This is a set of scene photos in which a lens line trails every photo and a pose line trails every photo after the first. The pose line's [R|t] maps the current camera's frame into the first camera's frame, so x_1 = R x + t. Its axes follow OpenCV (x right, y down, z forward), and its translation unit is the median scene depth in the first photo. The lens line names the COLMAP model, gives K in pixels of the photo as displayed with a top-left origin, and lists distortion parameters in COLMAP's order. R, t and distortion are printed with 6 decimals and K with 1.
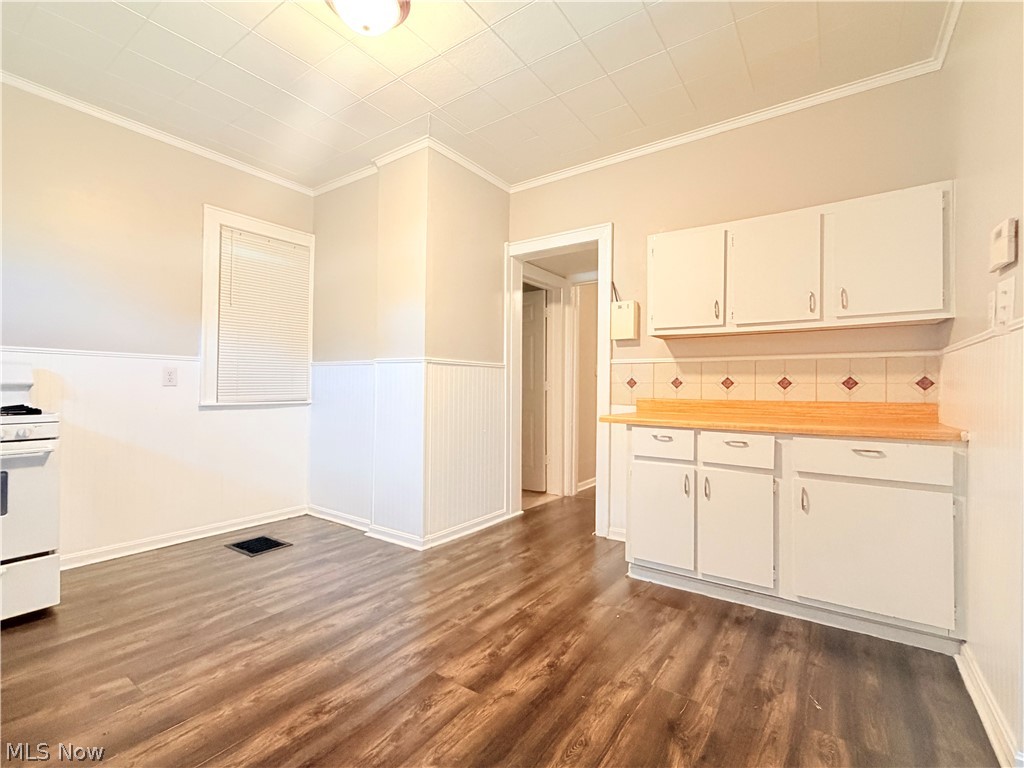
lens RADIAL K [[468.7, 0, 512.2], [0, 468.7, 381.2], [0, 0, 1]] dist [0.003428, 0.000761]
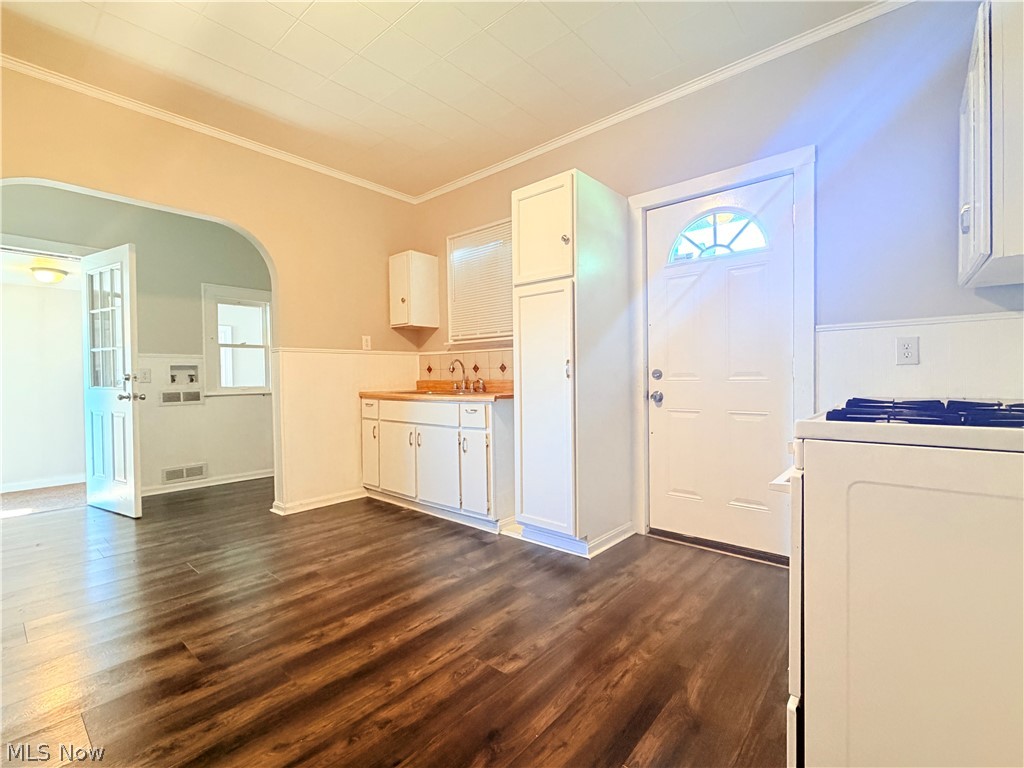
lens RADIAL K [[468.7, 0, 512.2], [0, 468.7, 381.2], [0, 0, 1]] dist [0.003428, 0.000761]
pose [[-0.995302, -0.004890, 0.096693, -0.601419], [-0.004880, 0.999988, 0.000340, 0.019517], [-0.096693, -0.000134, -0.995314, 1.272711]]
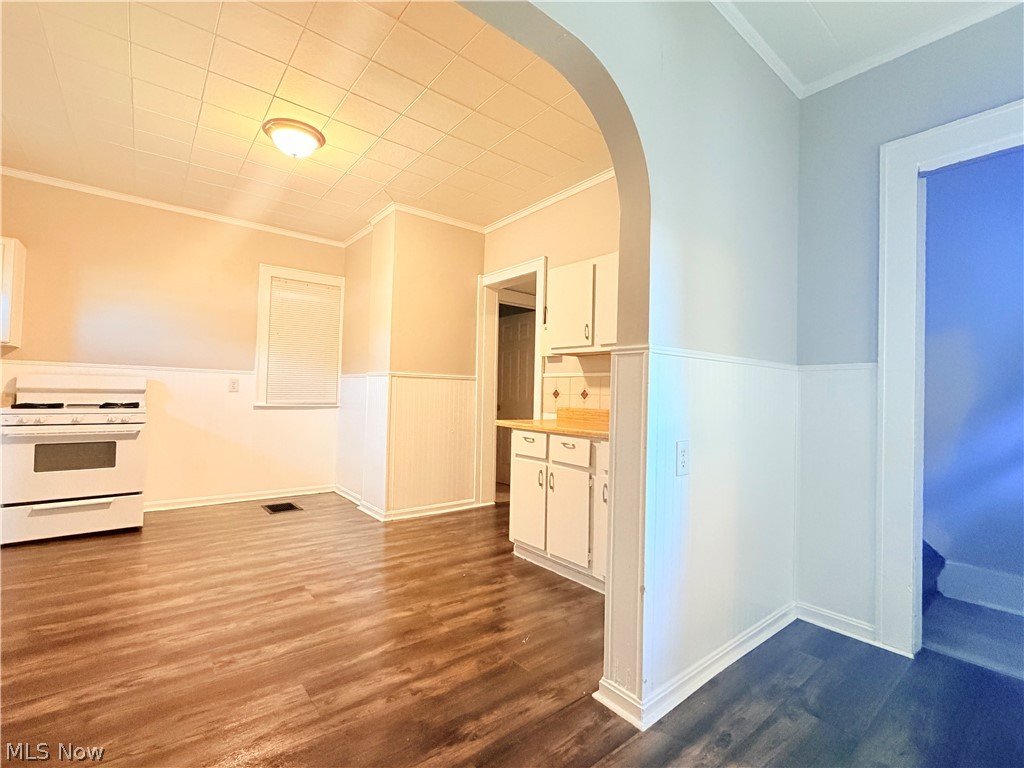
lens RADIAL K [[468.7, 0, 512.2], [0, 468.7, 381.2], [0, 0, 1]] dist [0.003428, 0.000761]
pose [[0.960000, 0.005817, -0.279941, 0.589785], [-0.011279, 0.999776, -0.017906, -0.007389], [0.279774, 0.020347, 0.959850, -0.173010]]
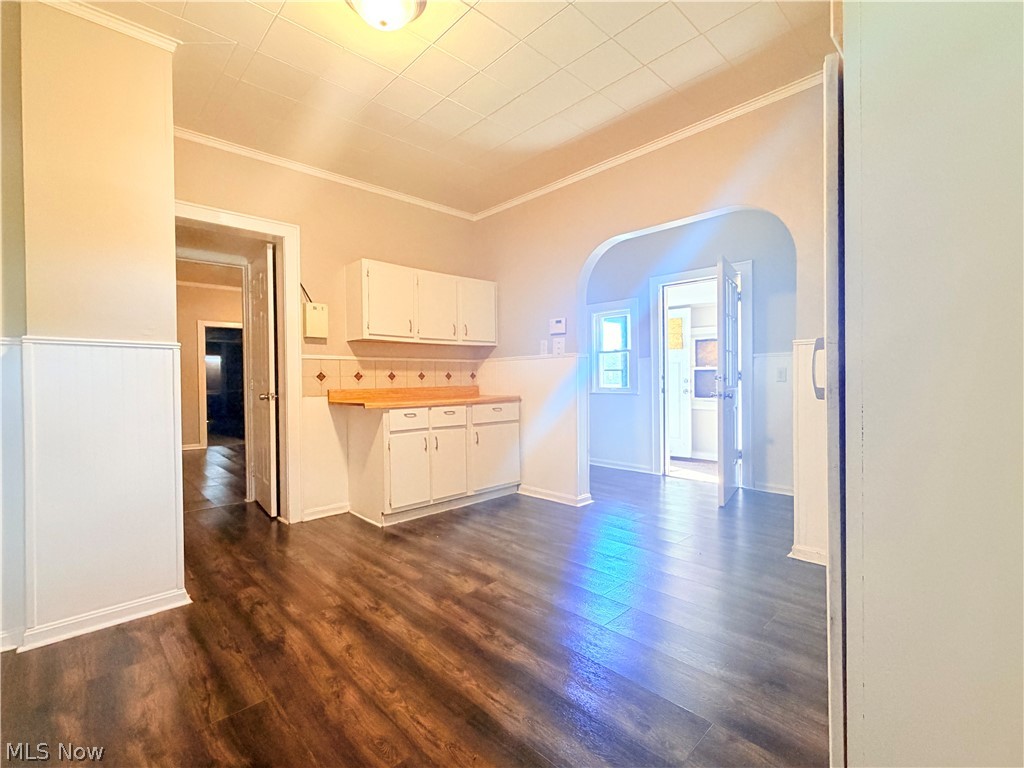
lens RADIAL K [[465.0, 0, 512.3], [0, 465.0, 386.2], [0, 0, 1]] dist [0.000497, -0.000222]
pose [[0.189531, -0.026225, 0.981524, -0.946732], [-0.000310, 0.999642, 0.026768, -0.004229], [-0.981875, -0.005377, 0.189455, 0.414929]]
